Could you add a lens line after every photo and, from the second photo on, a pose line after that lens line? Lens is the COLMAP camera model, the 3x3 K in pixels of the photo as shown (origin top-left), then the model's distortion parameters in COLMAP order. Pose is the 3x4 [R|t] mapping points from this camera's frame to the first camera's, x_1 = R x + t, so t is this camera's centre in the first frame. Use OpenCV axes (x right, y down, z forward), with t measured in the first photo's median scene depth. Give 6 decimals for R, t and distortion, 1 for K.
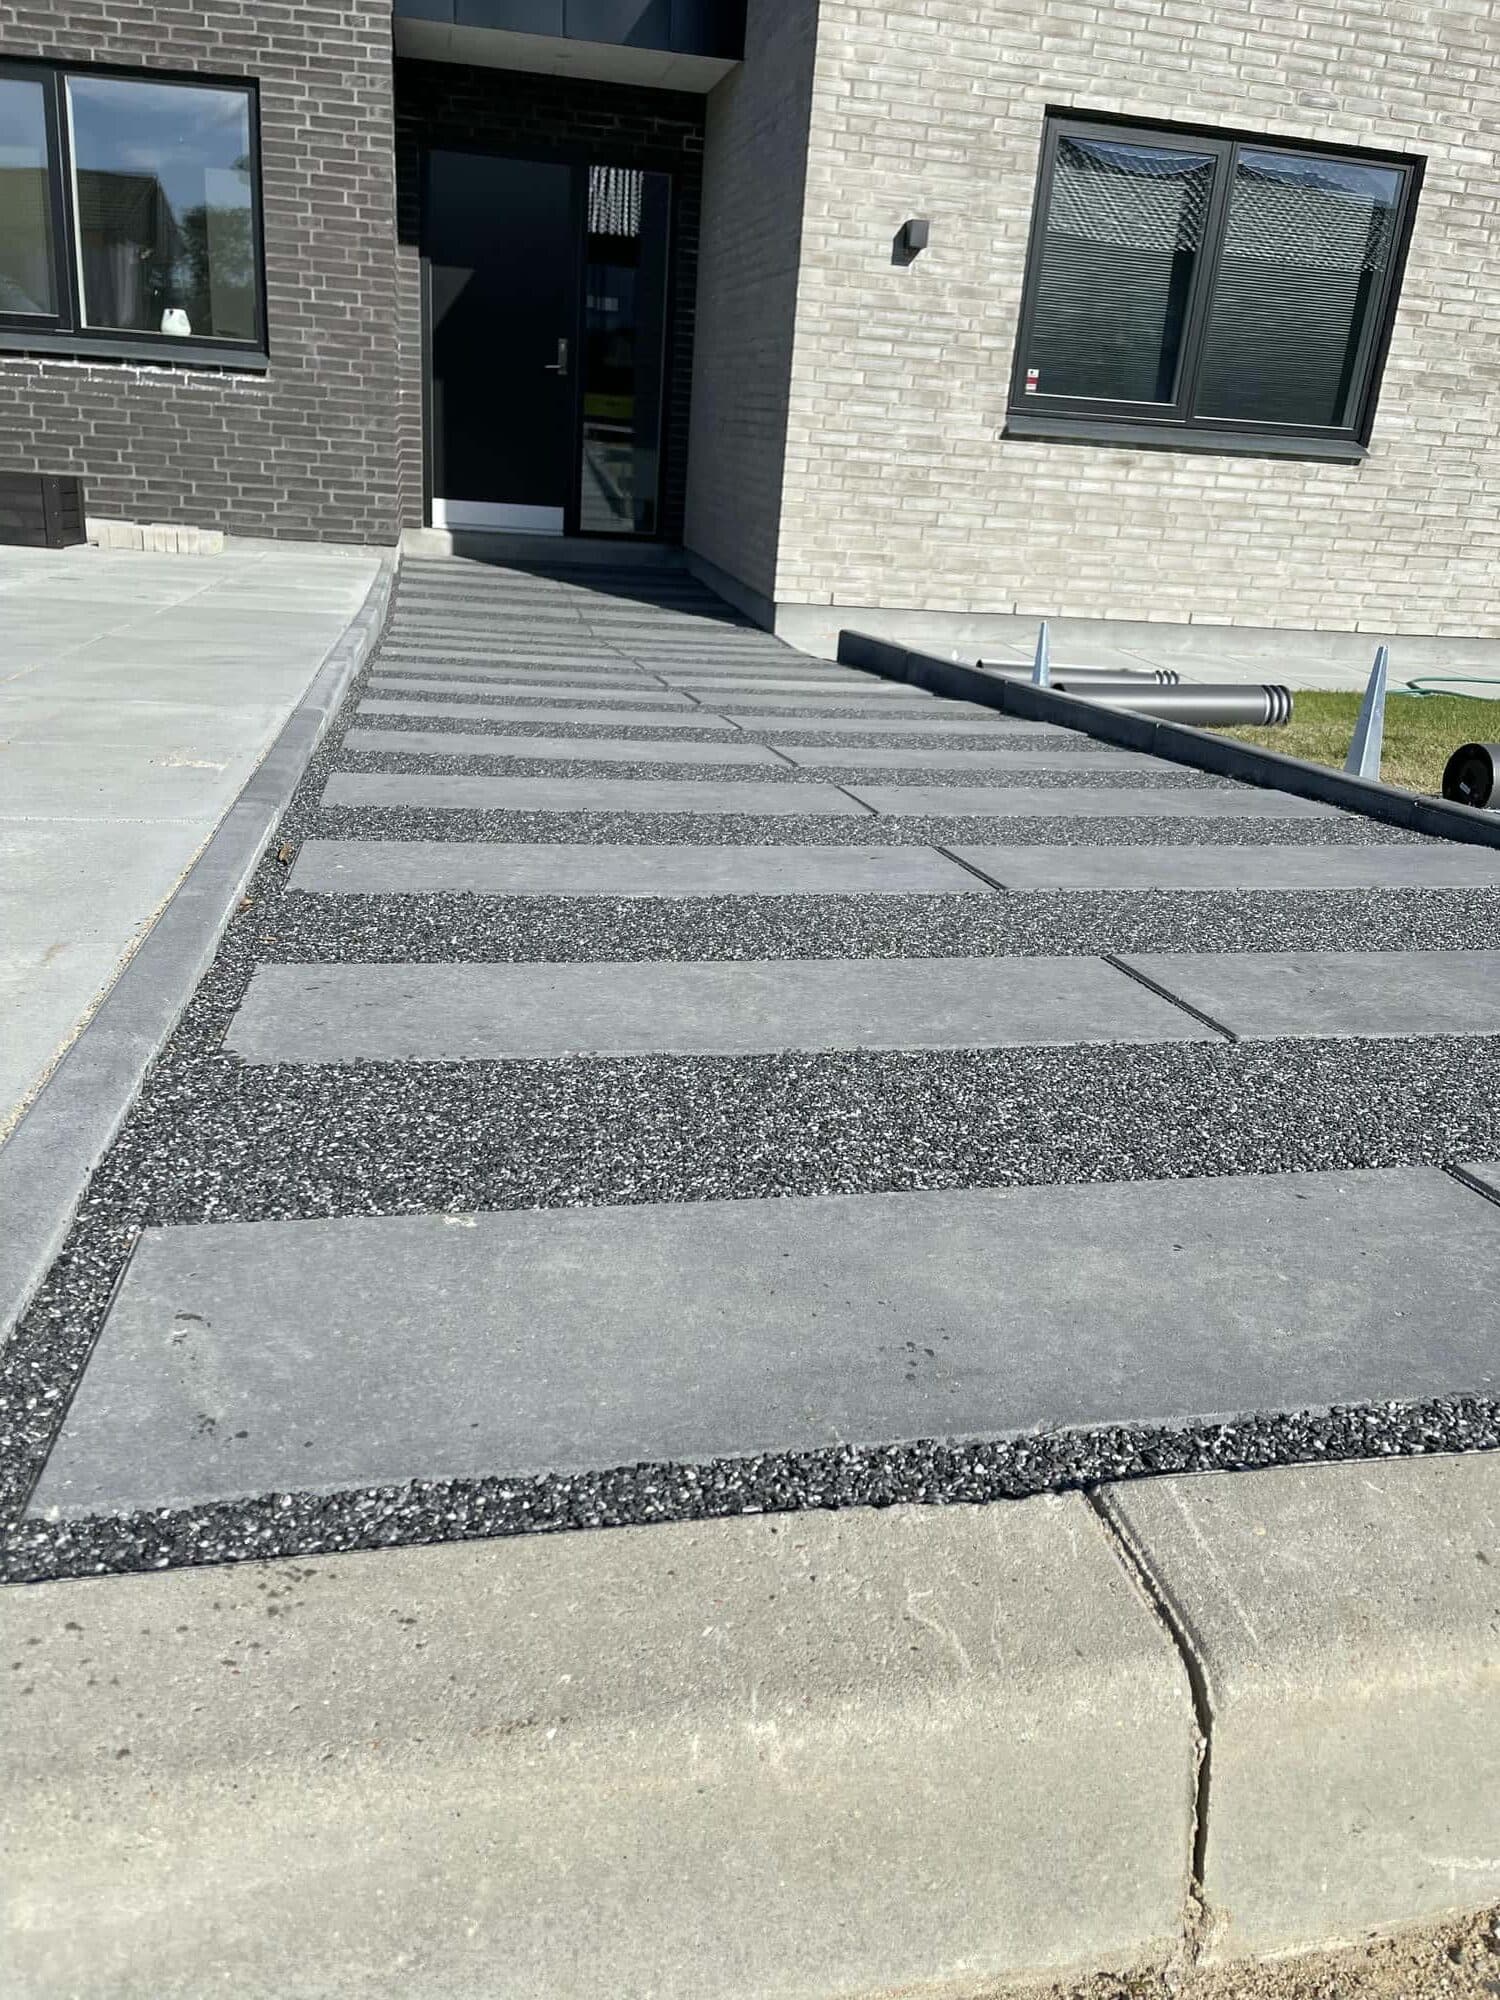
lens RADIAL K [[1442.7, 0, 748.8], [0, 1442.7, 1029.2], [0, 0, 1]] dist [0.052070, -0.064809]
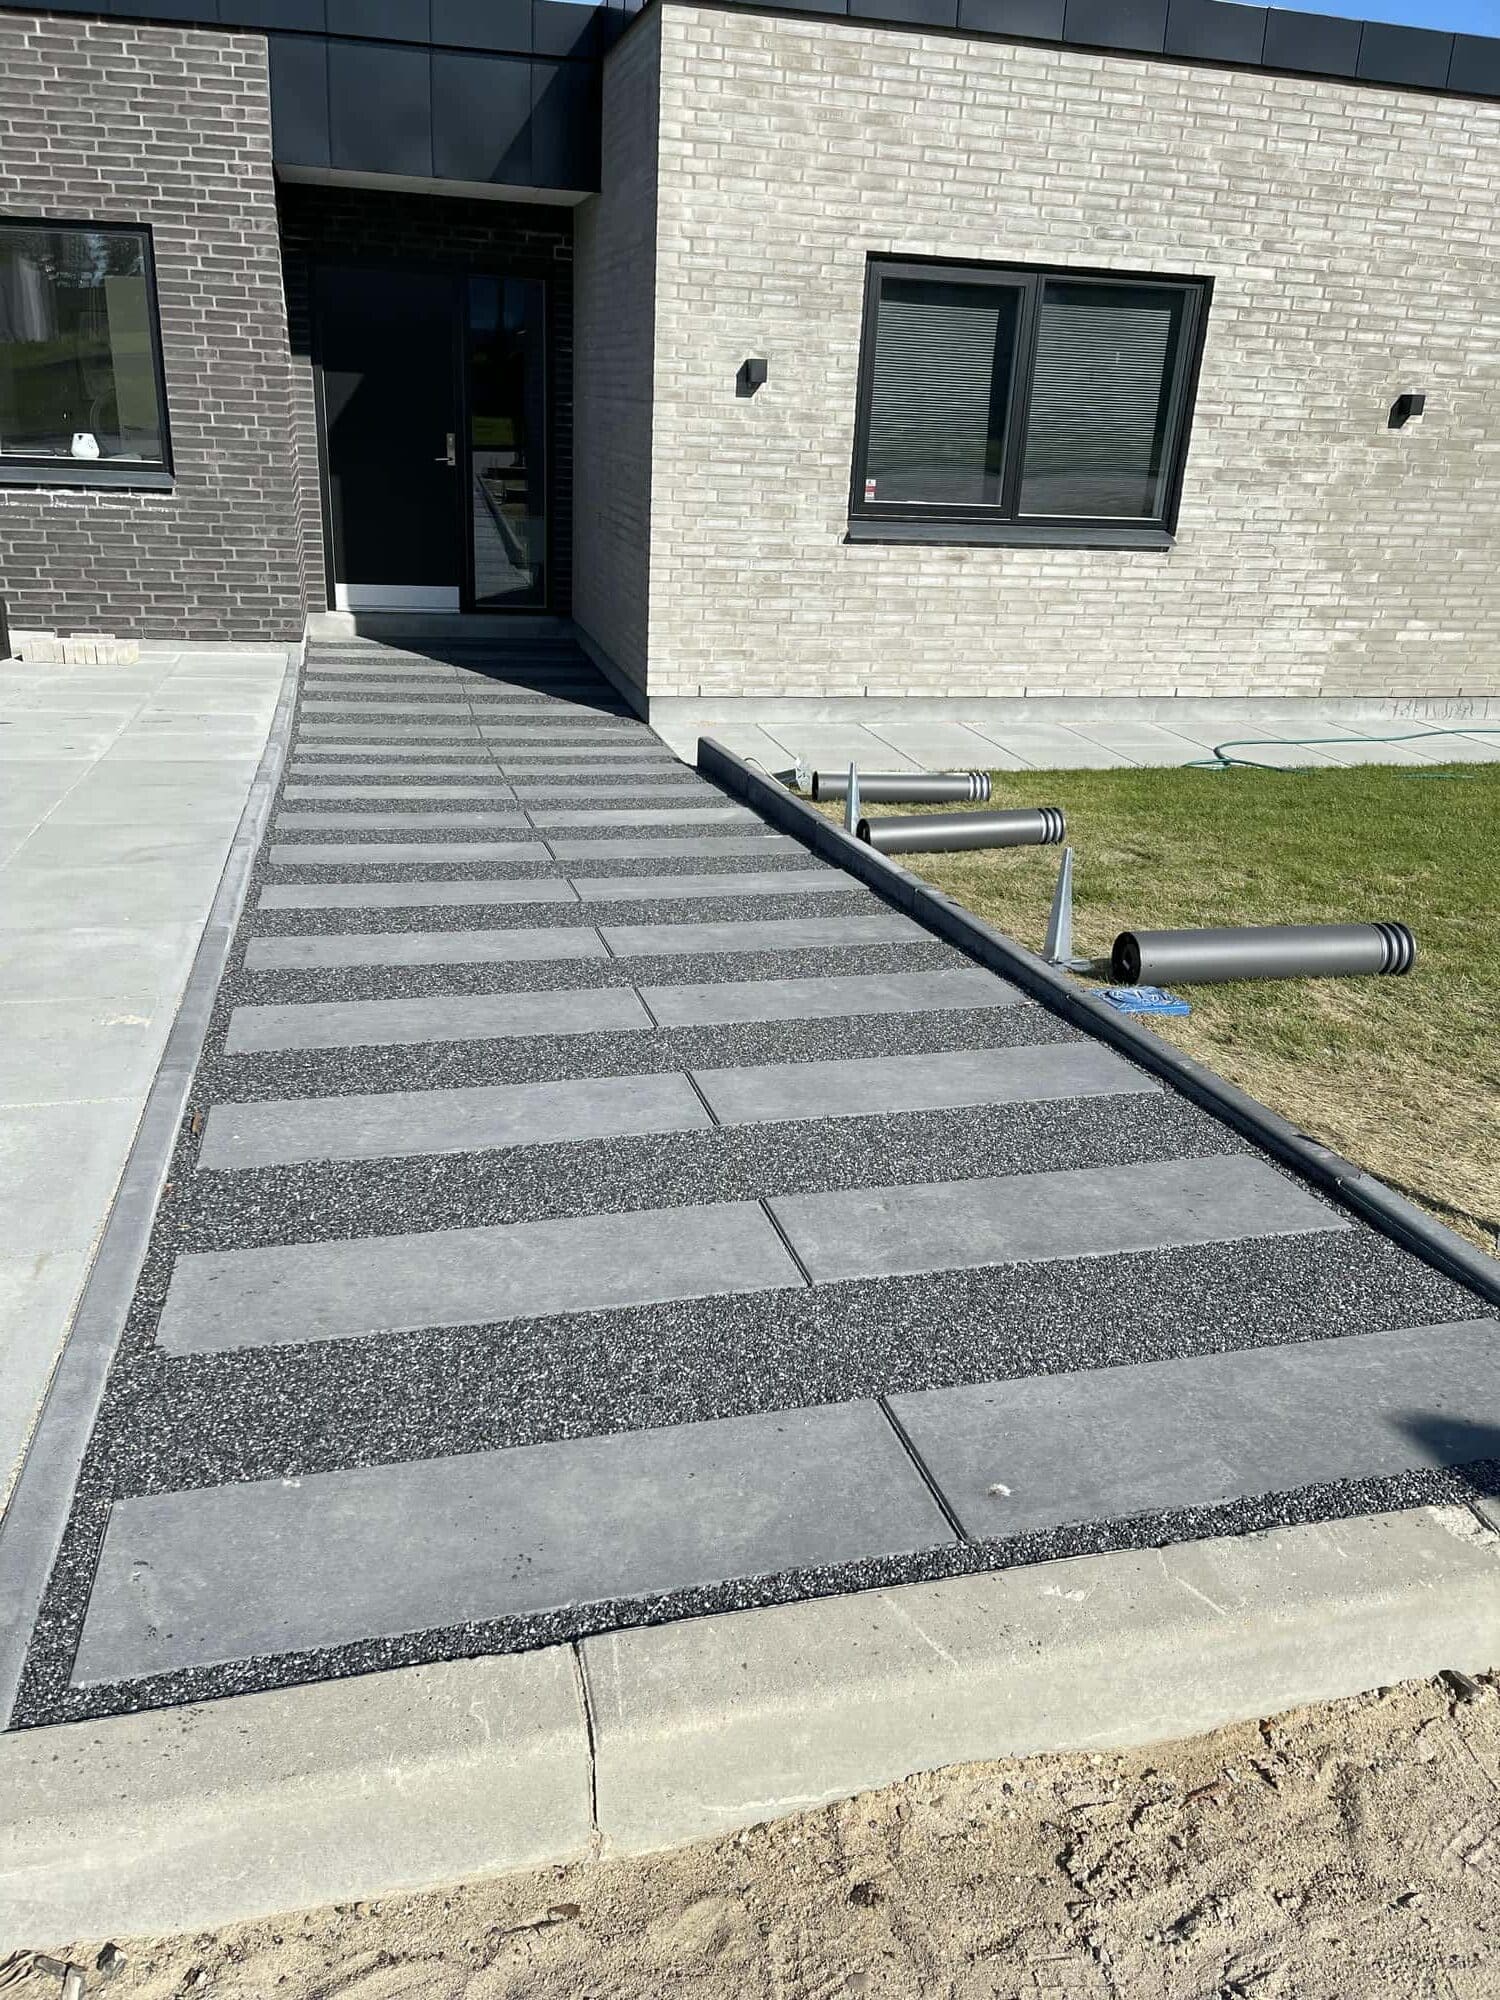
lens RADIAL K [[1469.8, 0, 750.0], [0, 1469.8, 1000.0], [0, 0, 1]] dist [0.053087, -0.057264]
pose [[0.998634, -0.041468, 0.031798, 0.052239], [0.041220, 0.999115, 0.008431, -0.071484], [-0.032120, -0.007109, 0.999459, -0.132848]]
